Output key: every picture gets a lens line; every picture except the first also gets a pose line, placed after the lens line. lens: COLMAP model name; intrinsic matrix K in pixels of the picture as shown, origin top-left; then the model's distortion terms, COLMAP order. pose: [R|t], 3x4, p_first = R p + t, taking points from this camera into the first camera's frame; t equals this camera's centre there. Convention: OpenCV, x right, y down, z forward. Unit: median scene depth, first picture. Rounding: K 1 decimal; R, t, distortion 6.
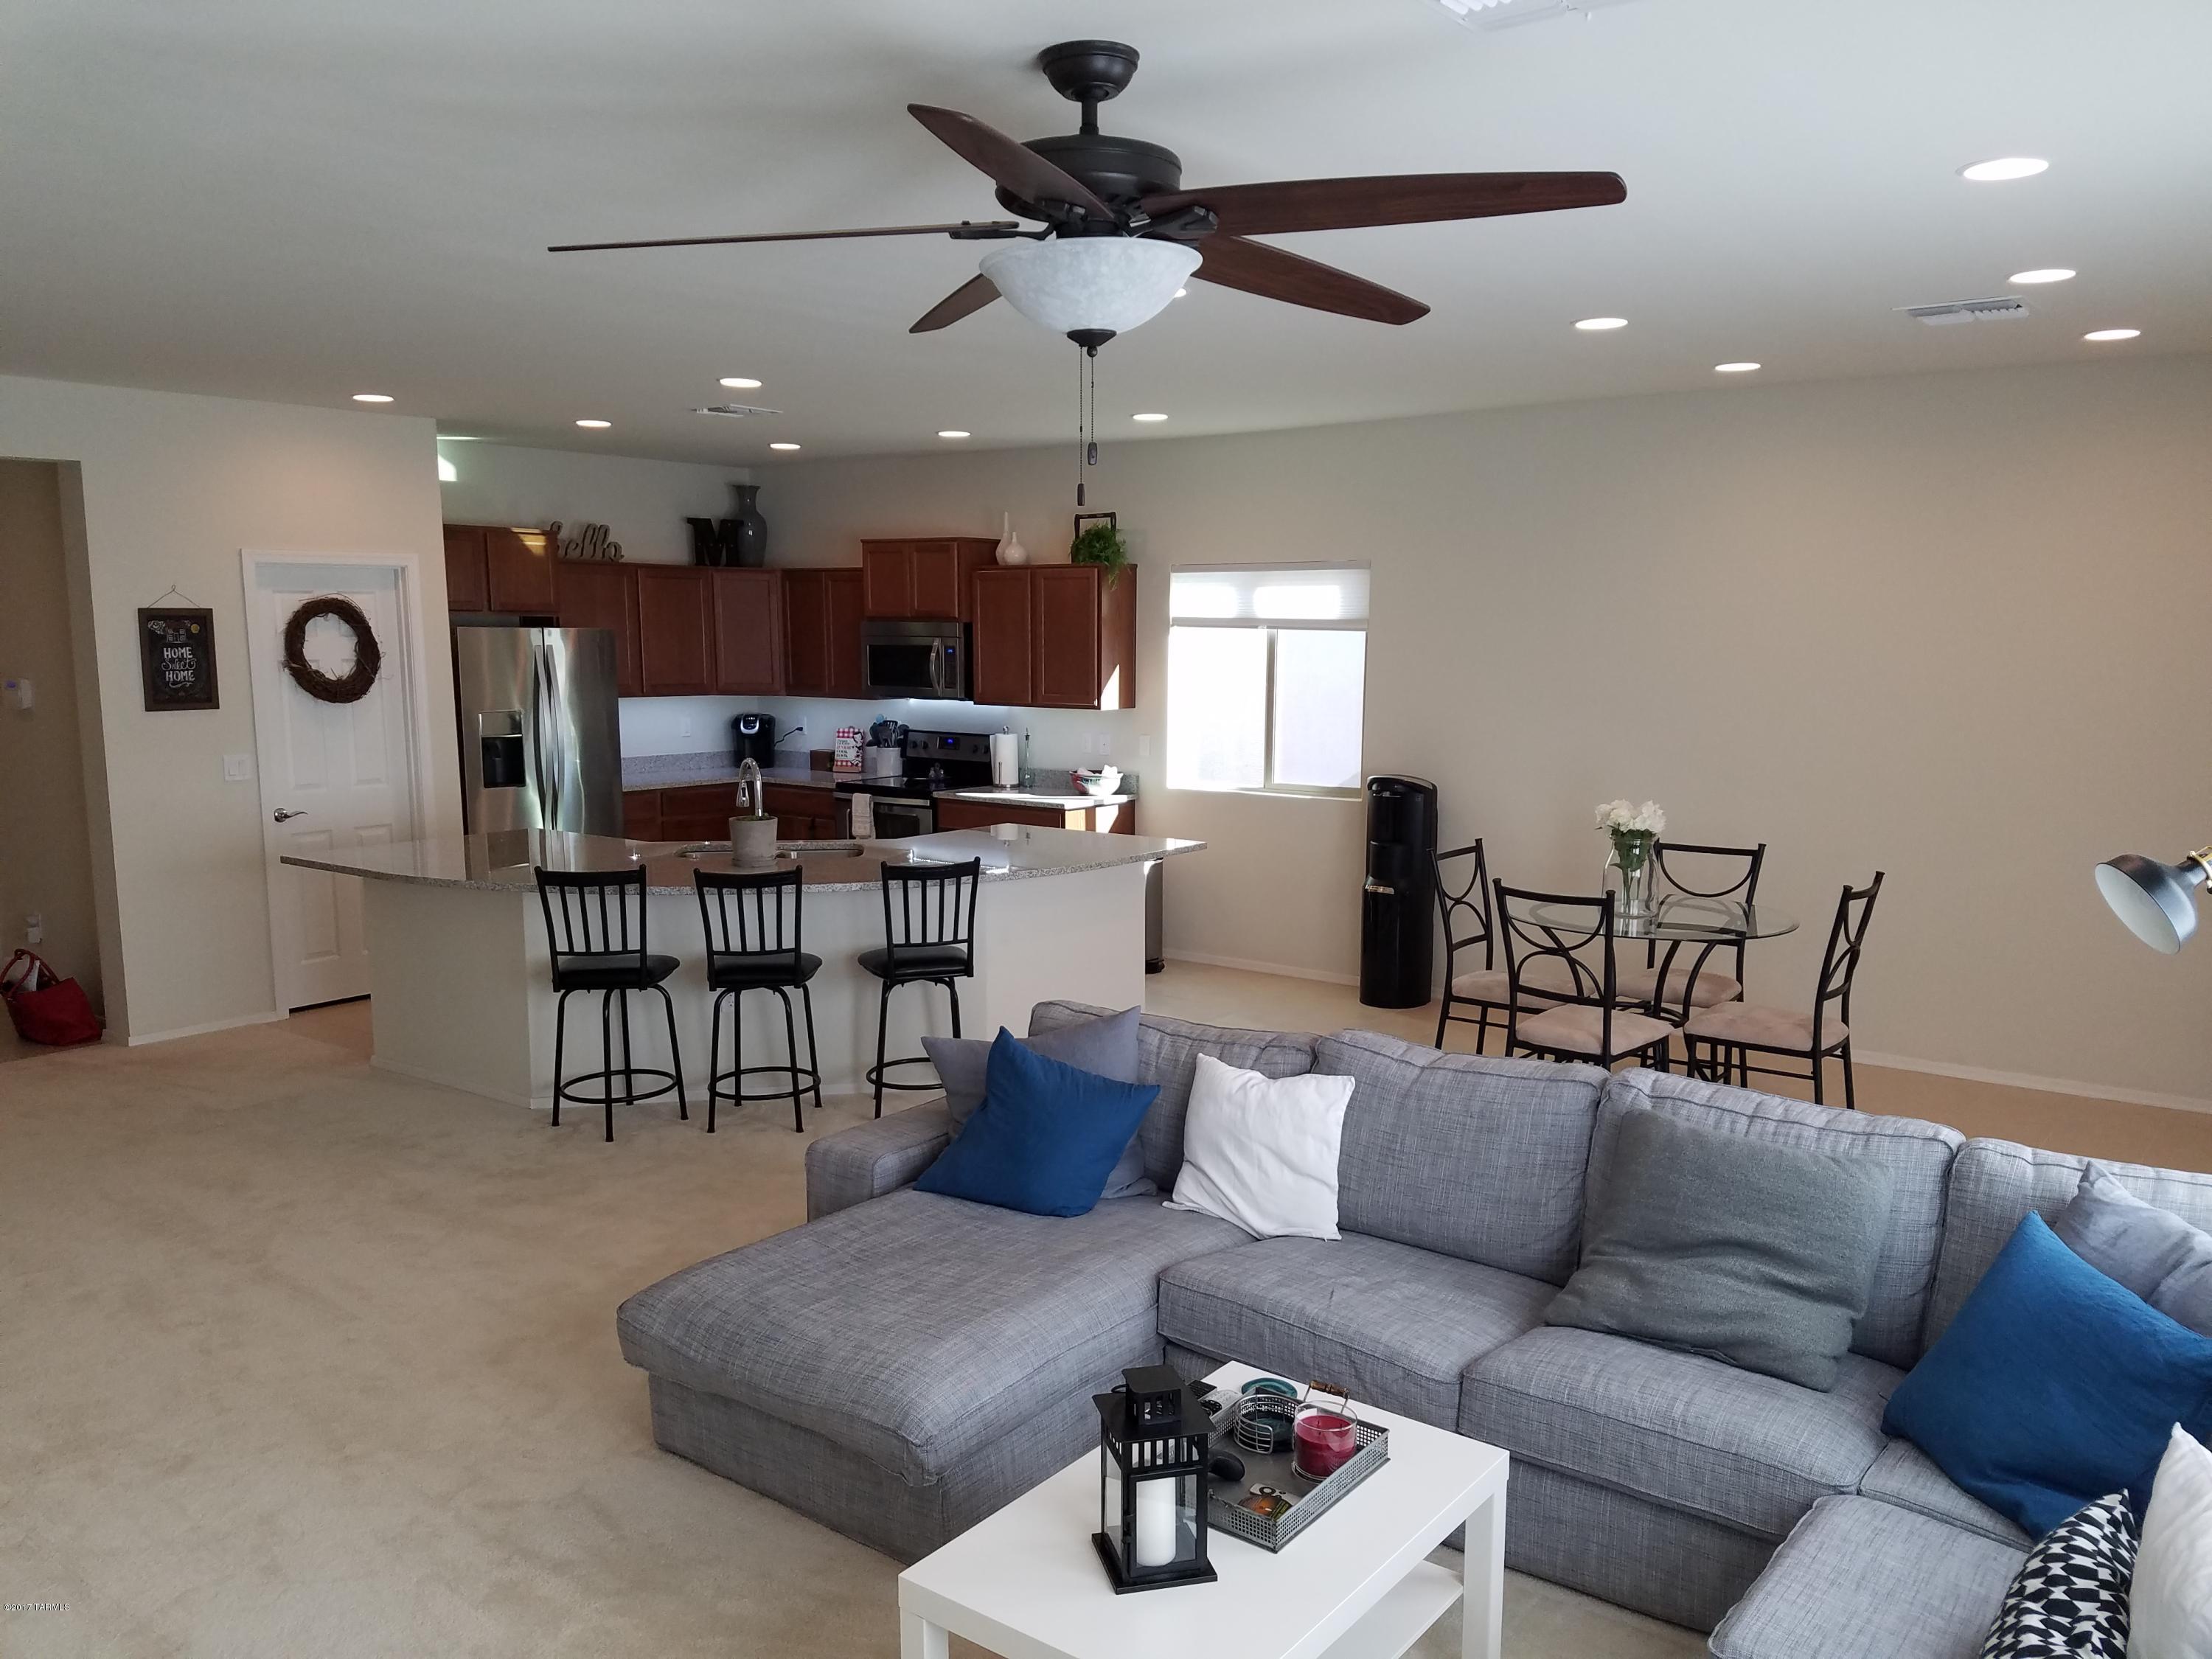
lens RADIAL K [[1704.0, 0, 1106.6], [0, 1704.0, 865.6], [0, 0, 1]] dist [0.143783, -0.235698]
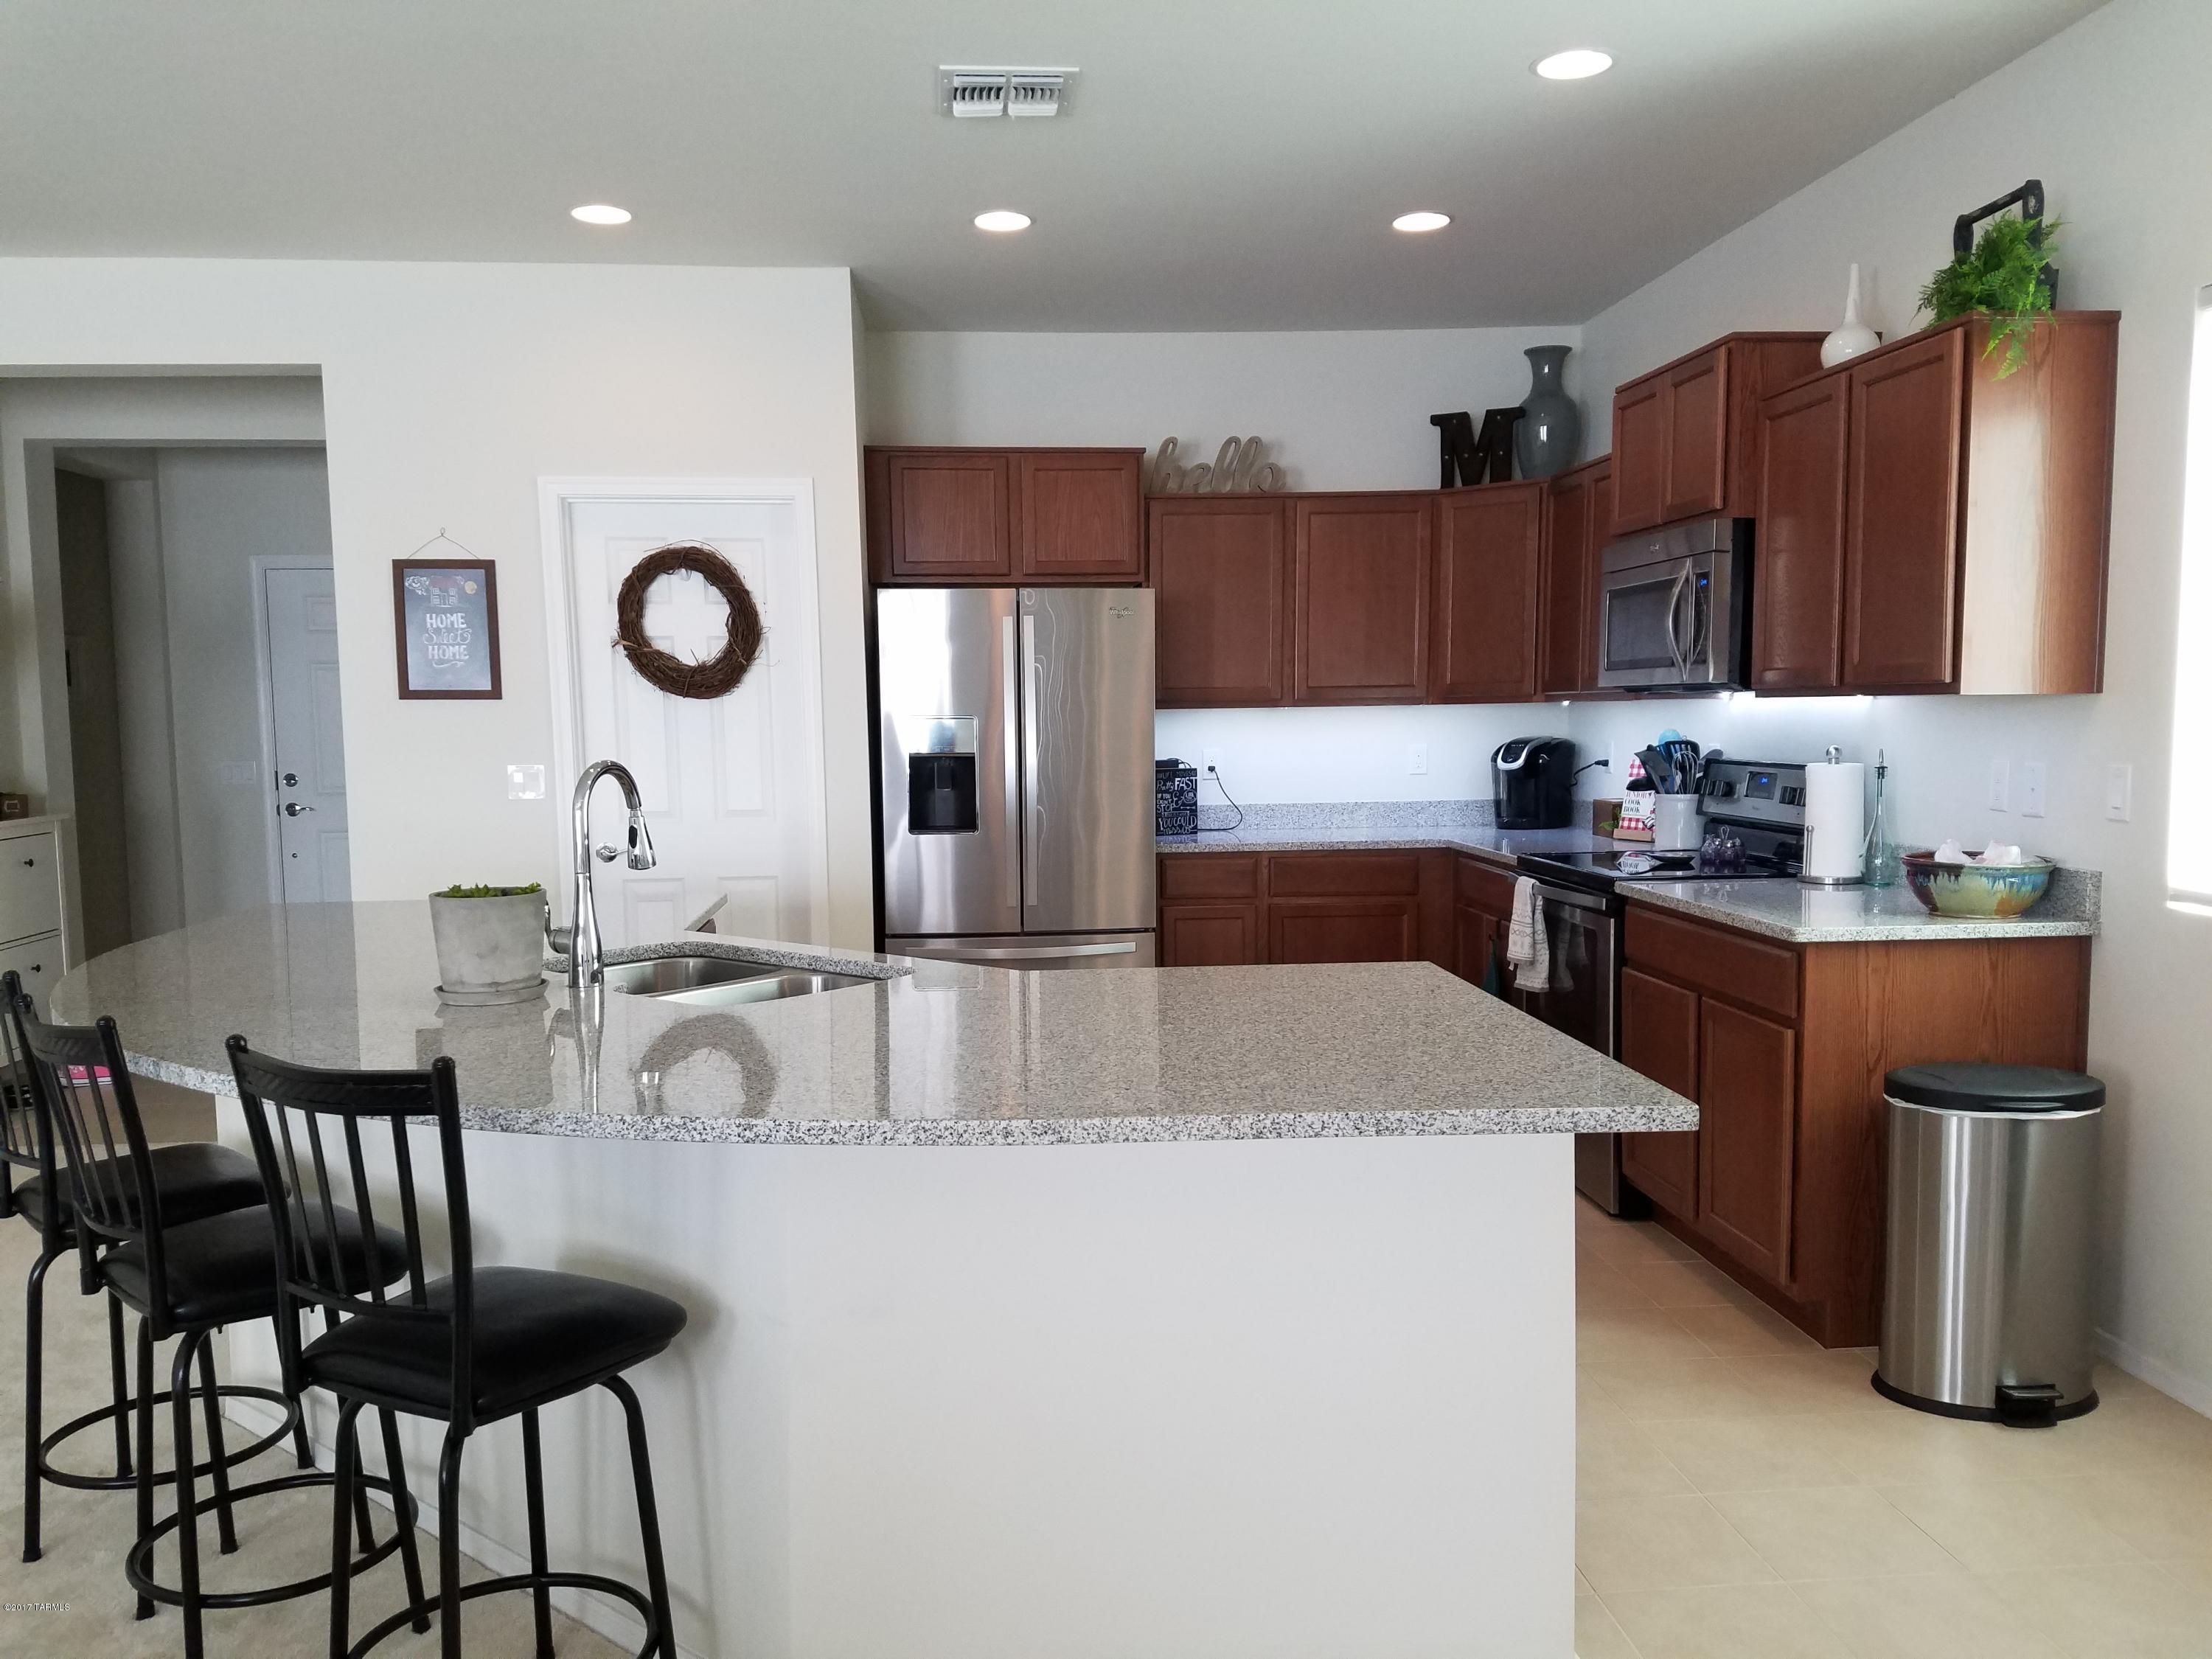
lens RADIAL K [[1704.0, 0, 1062.4], [0, 1704.0, 866.6], [0, 0, 1]] dist [0.143783, -0.235698]
pose [[0.665937, 0.054565, -0.744010, 0.212254], [-0.090024, 0.995911, -0.007539, -0.042458], [0.740556, 0.071999, 0.668126, 0.807770]]
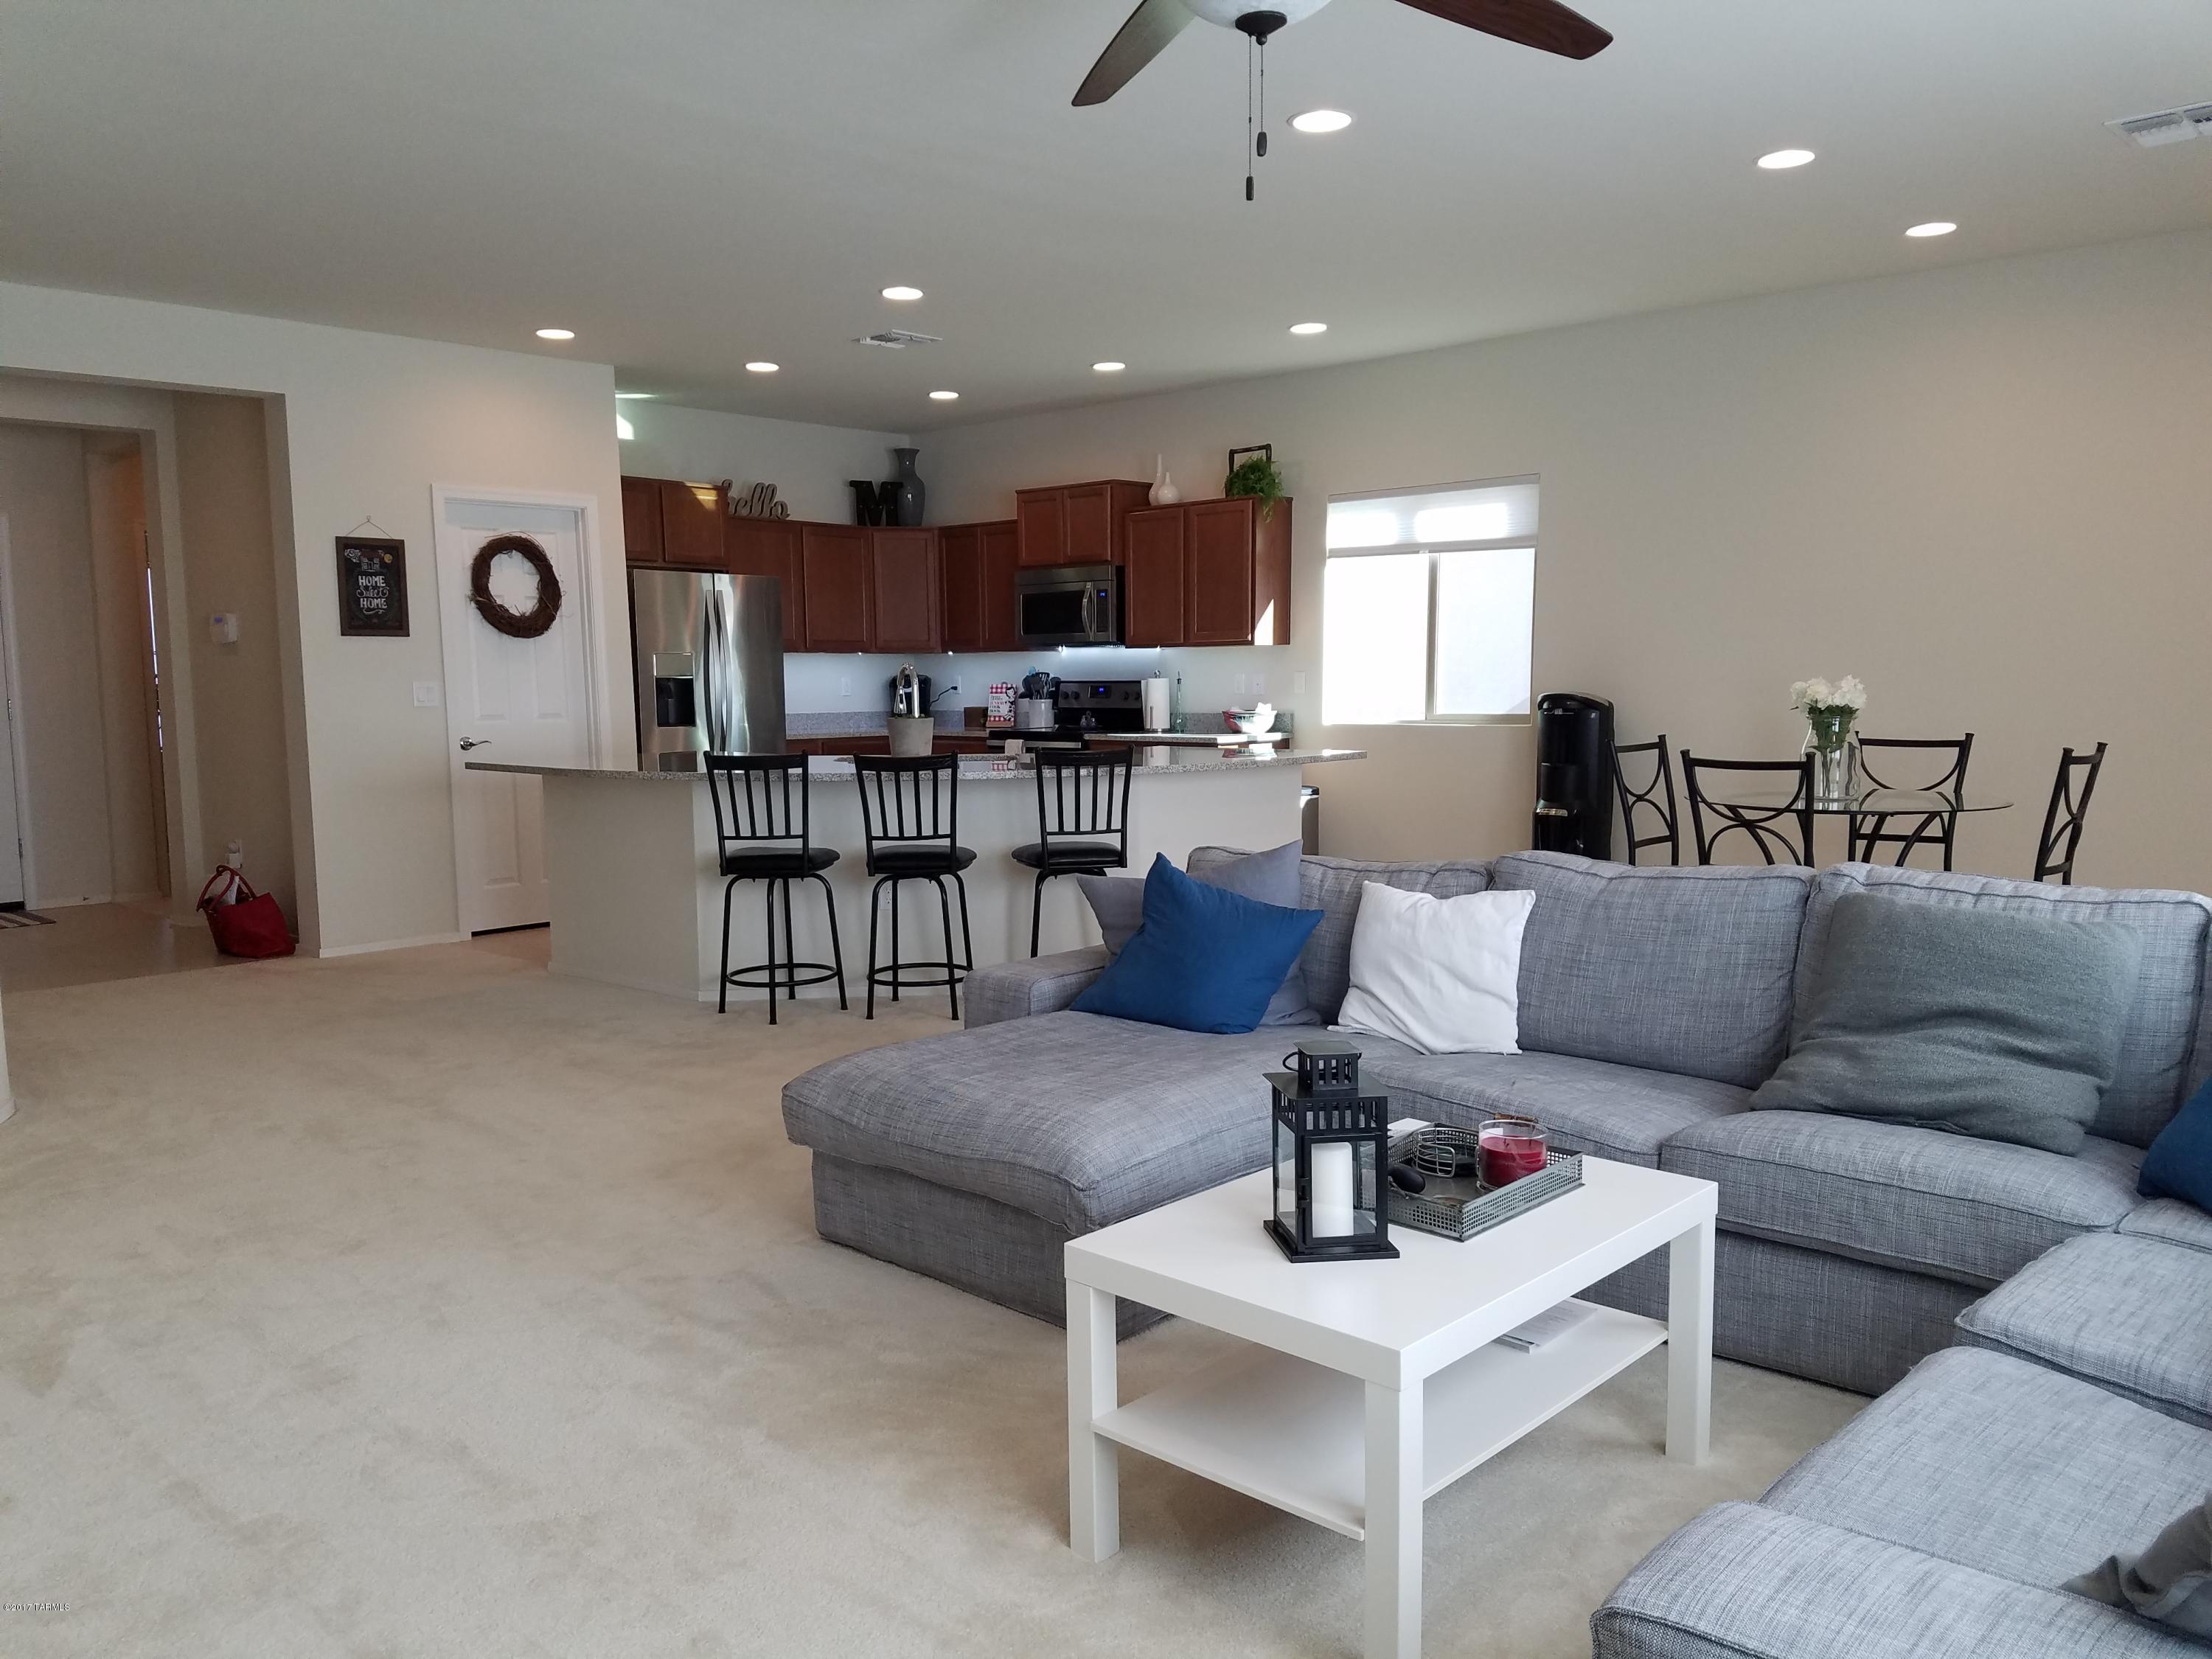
lens RADIAL K [[1704.0, 0, 1079.5], [0, 1704.0, 846.5], [0, 0, 1]] dist [0.143783, -0.235698]
pose [[0.994587, -0.004922, -0.103792, -0.004316], [0.000676, 0.999163, -0.040898, 0.090563], [0.103906, 0.040606, 0.993758, 0.016643]]
